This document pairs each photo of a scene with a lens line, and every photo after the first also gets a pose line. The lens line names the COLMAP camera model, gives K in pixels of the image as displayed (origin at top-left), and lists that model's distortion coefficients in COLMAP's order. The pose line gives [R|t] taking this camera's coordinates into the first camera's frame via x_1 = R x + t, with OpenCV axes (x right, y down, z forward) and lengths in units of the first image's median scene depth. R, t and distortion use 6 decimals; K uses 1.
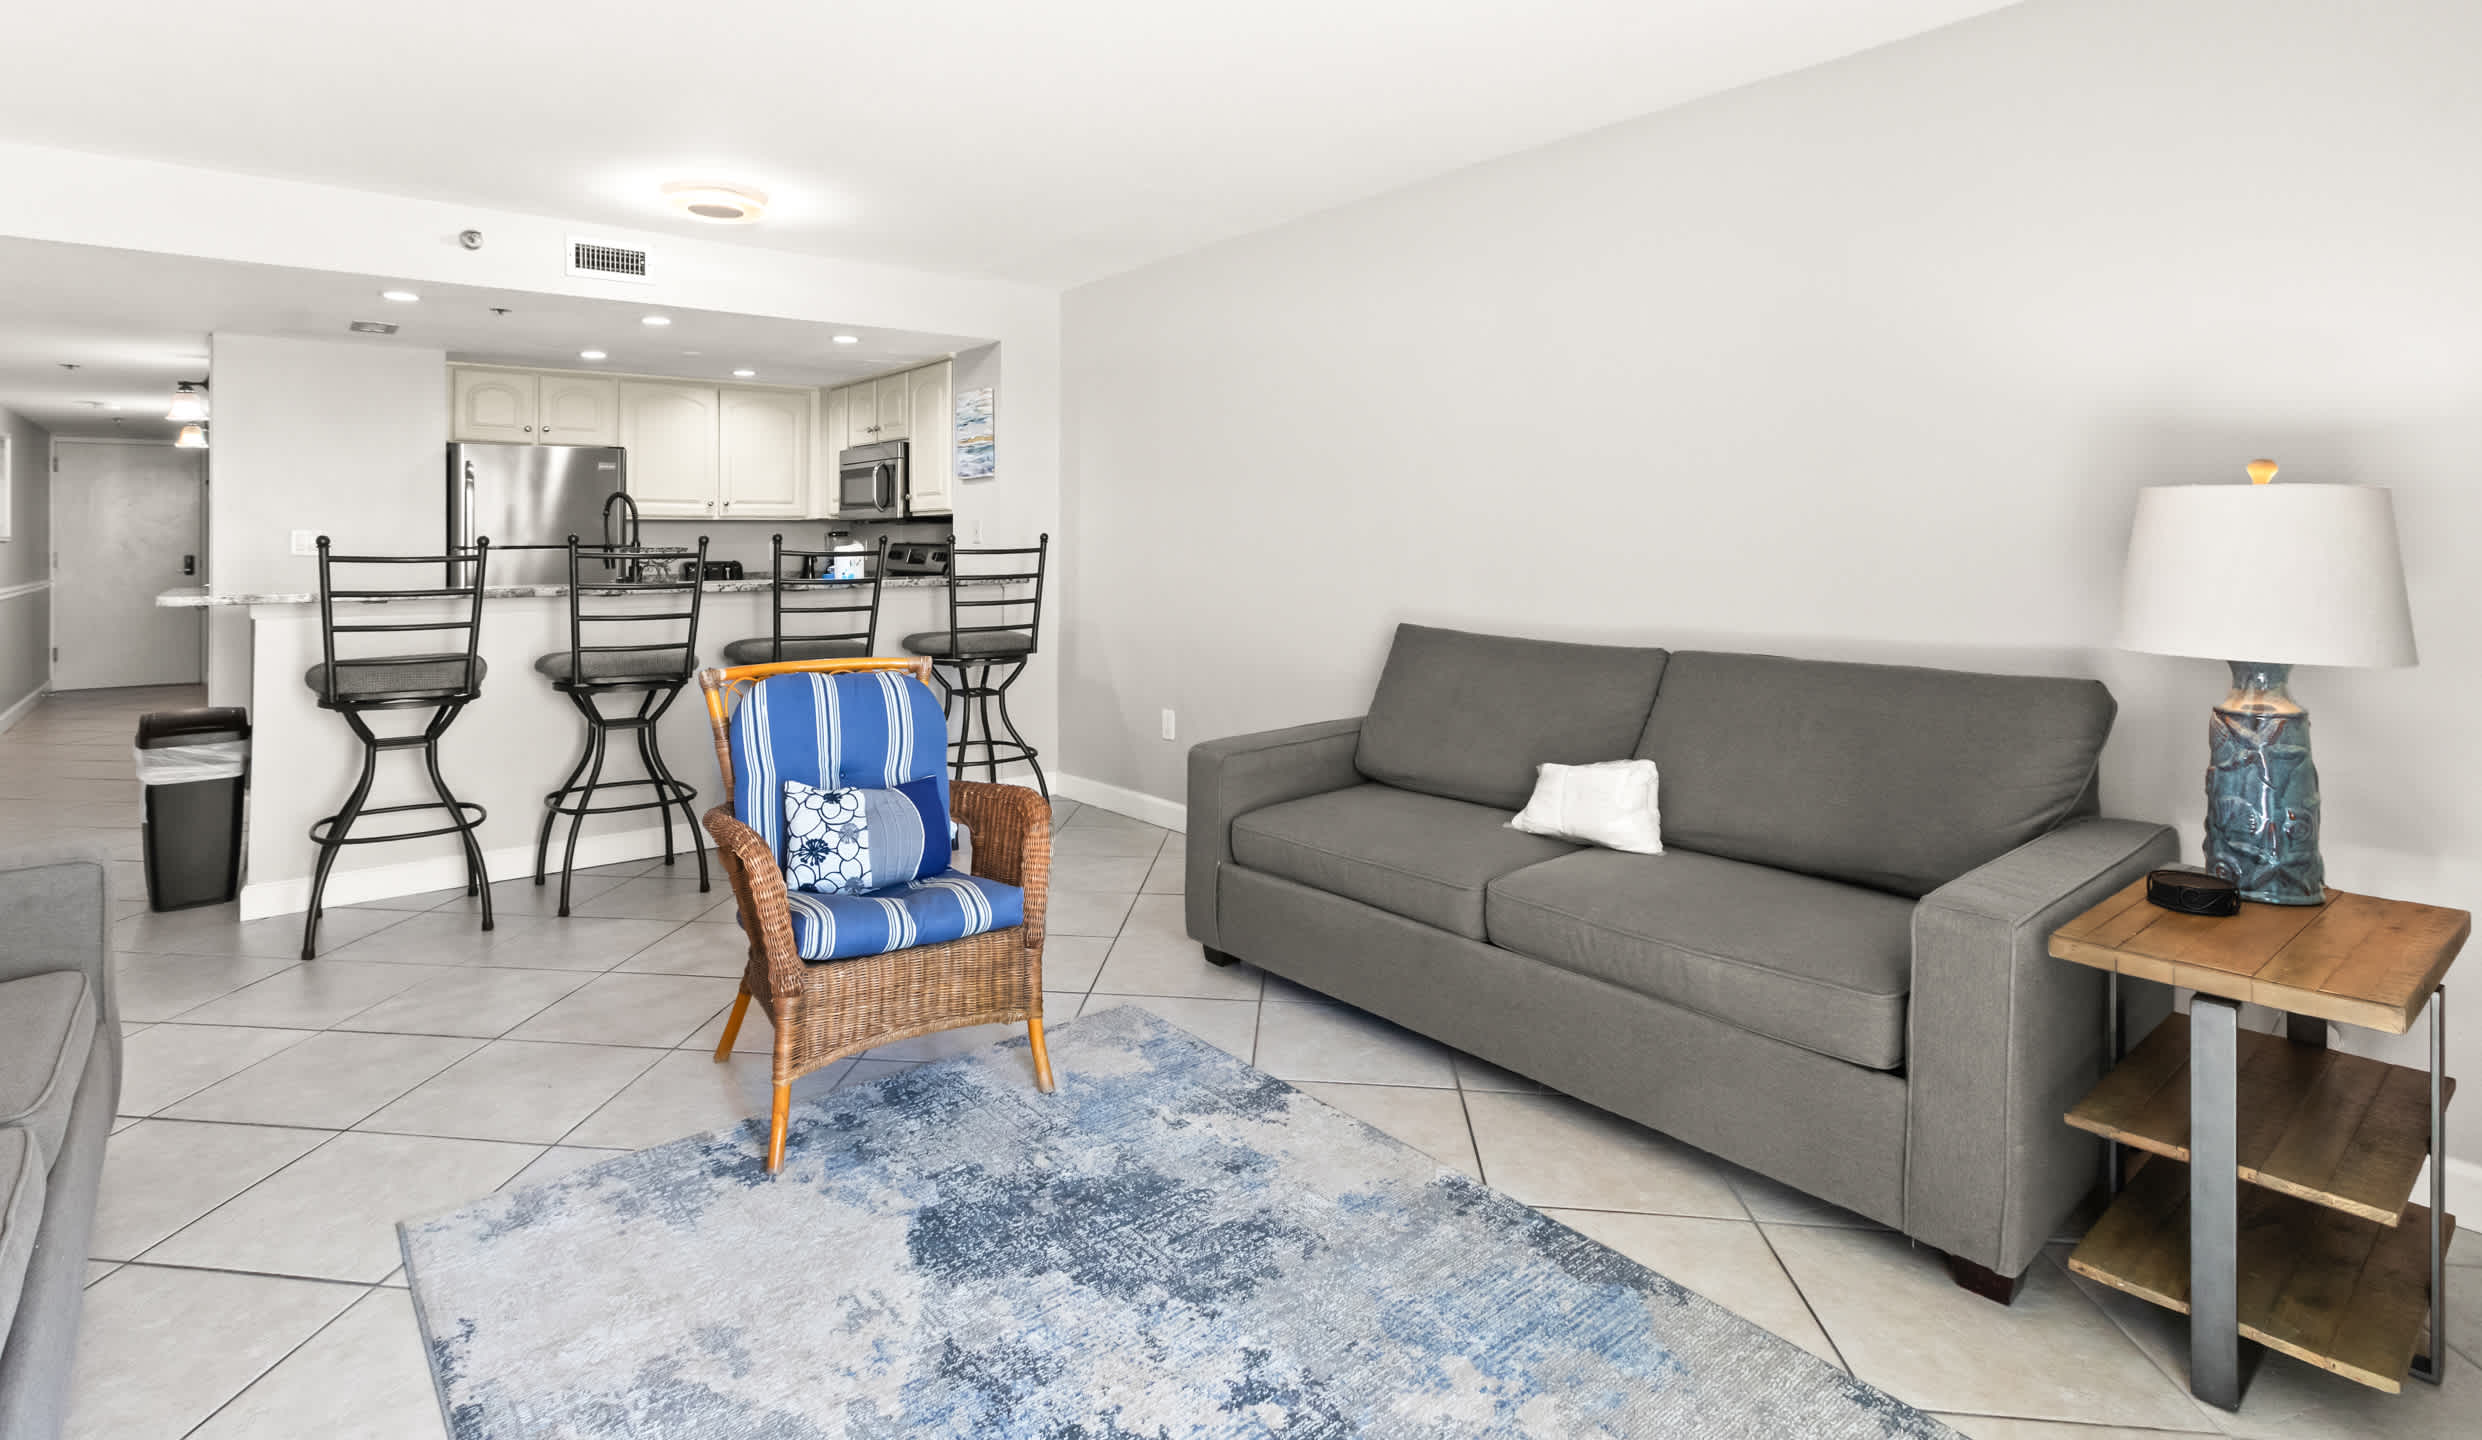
lens RADIAL K [[1174.4, 0, 1223.2], [0, 1174.4, 534.1], [0, 0, 1]] dist [0.005016, -0.000766]
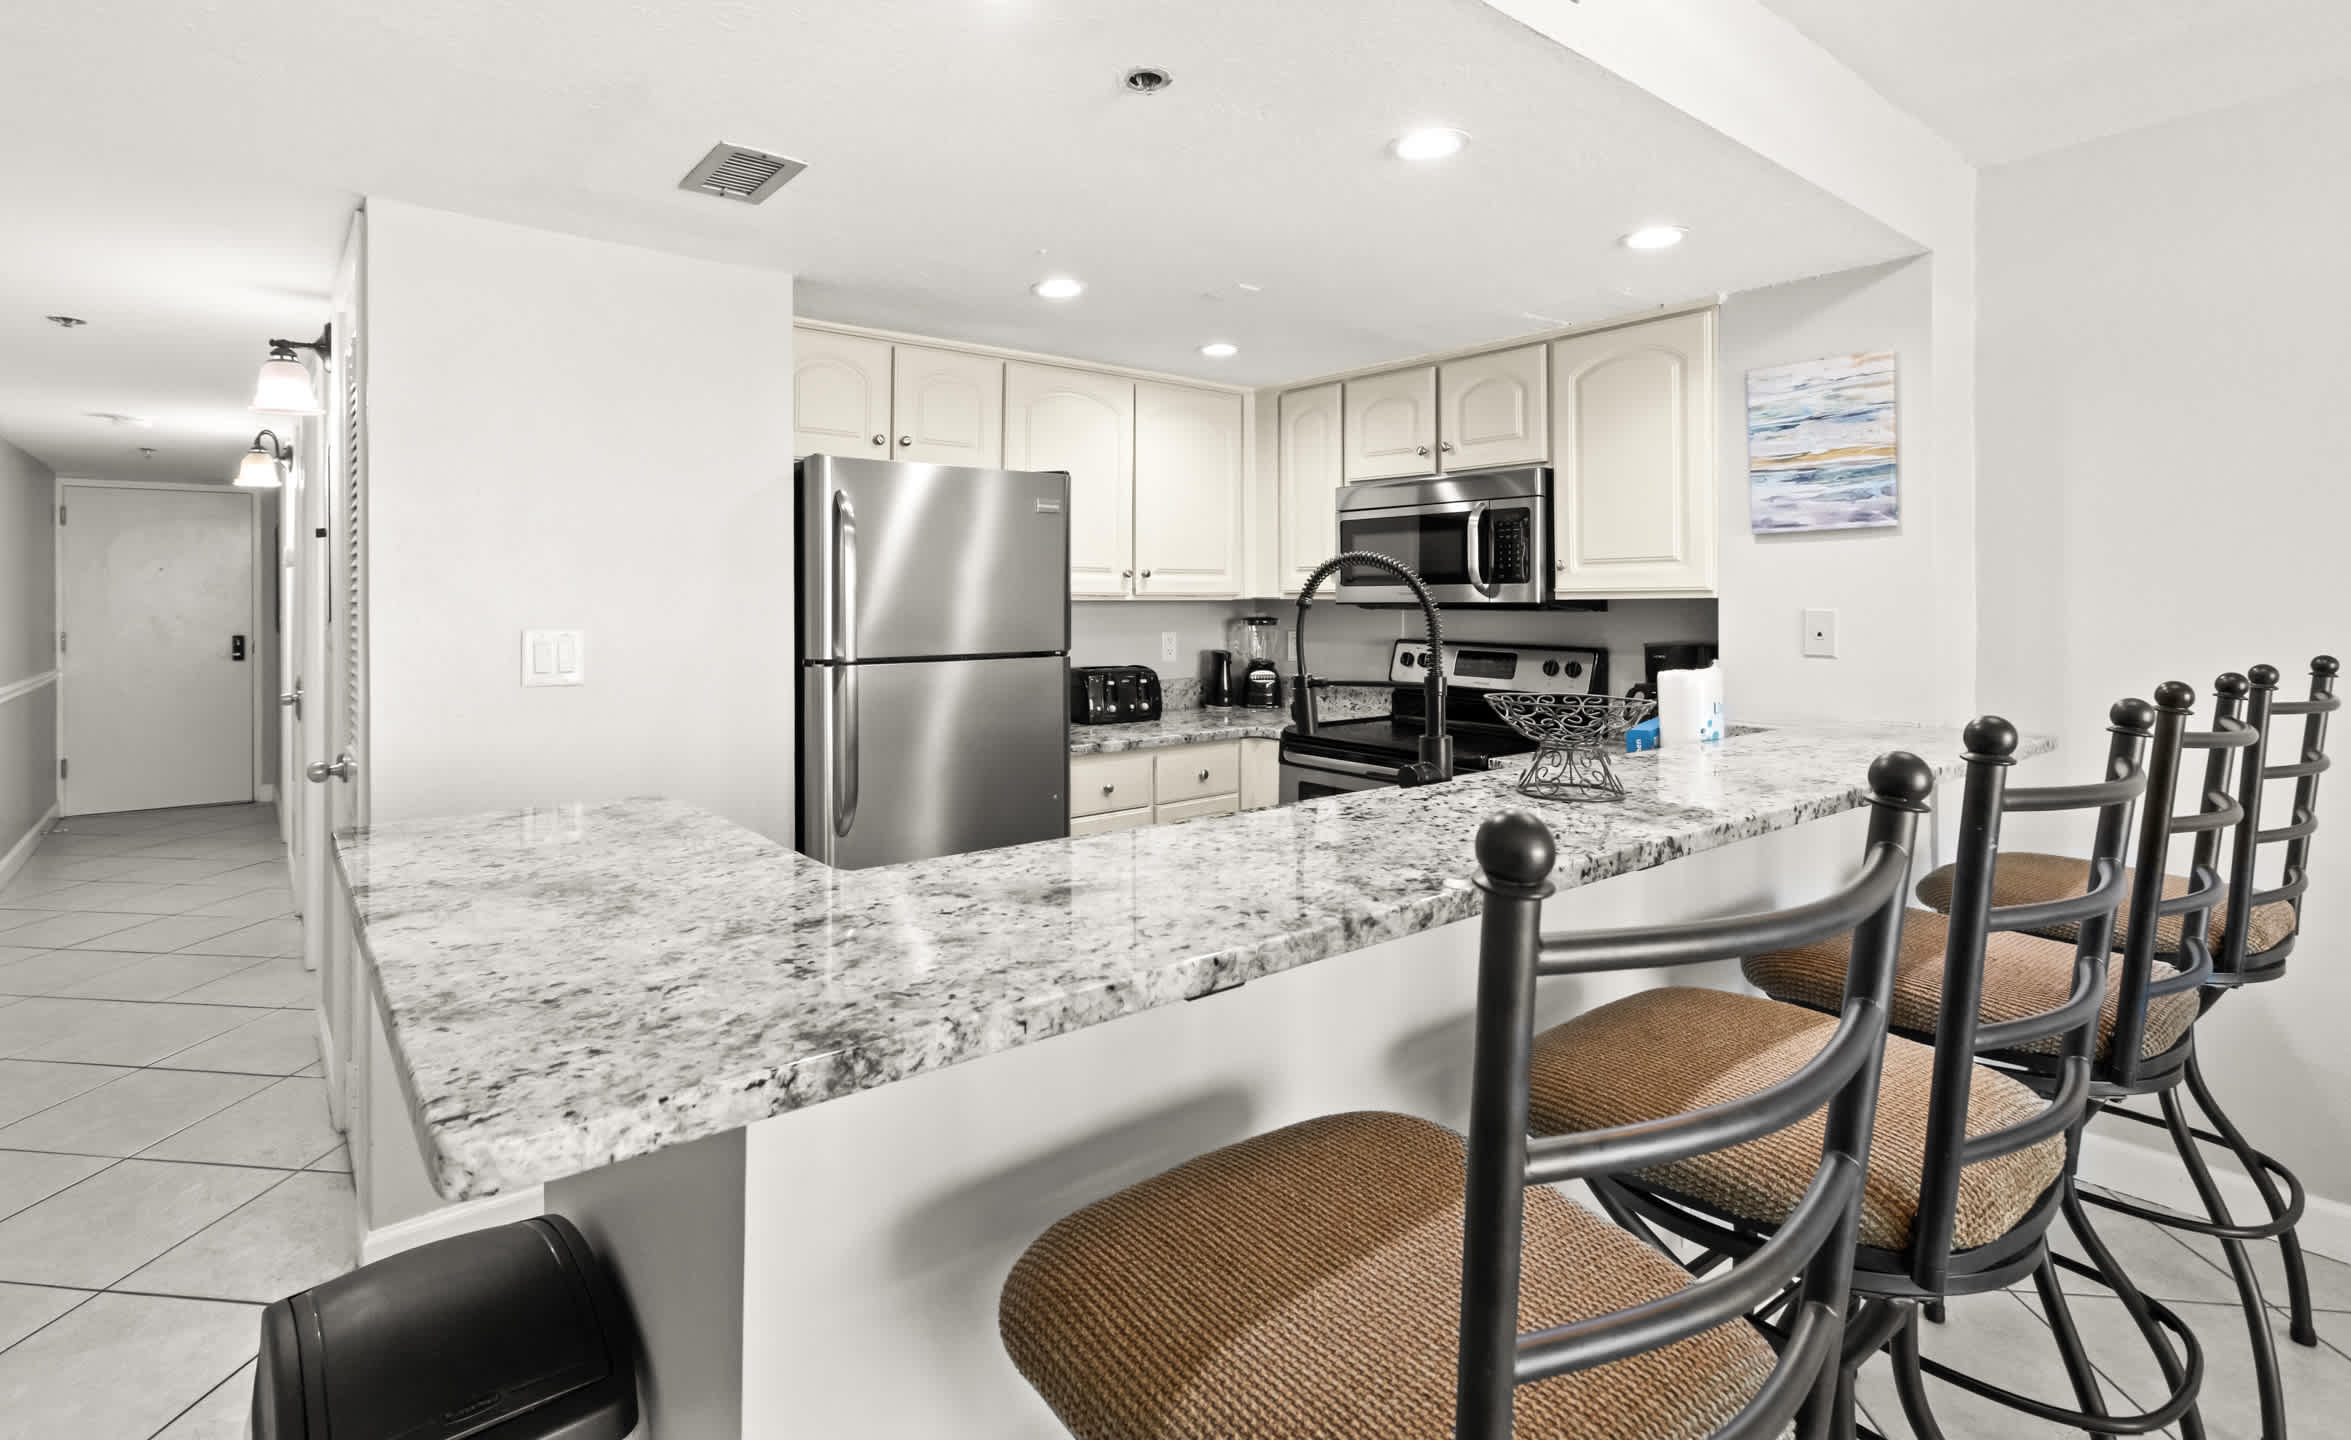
lens RADIAL K [[1104.2, 0, 1154.5], [0, 1104.2, 608.6], [0, 0, 1]] dist [0.000261, 0.000196]
pose [[0.999947, 0.004039, -0.009441, -0.435844], [-0.003924, 0.999918, 0.012196, -0.016552], [0.009489, -0.012159, 0.999881, 0.456767]]
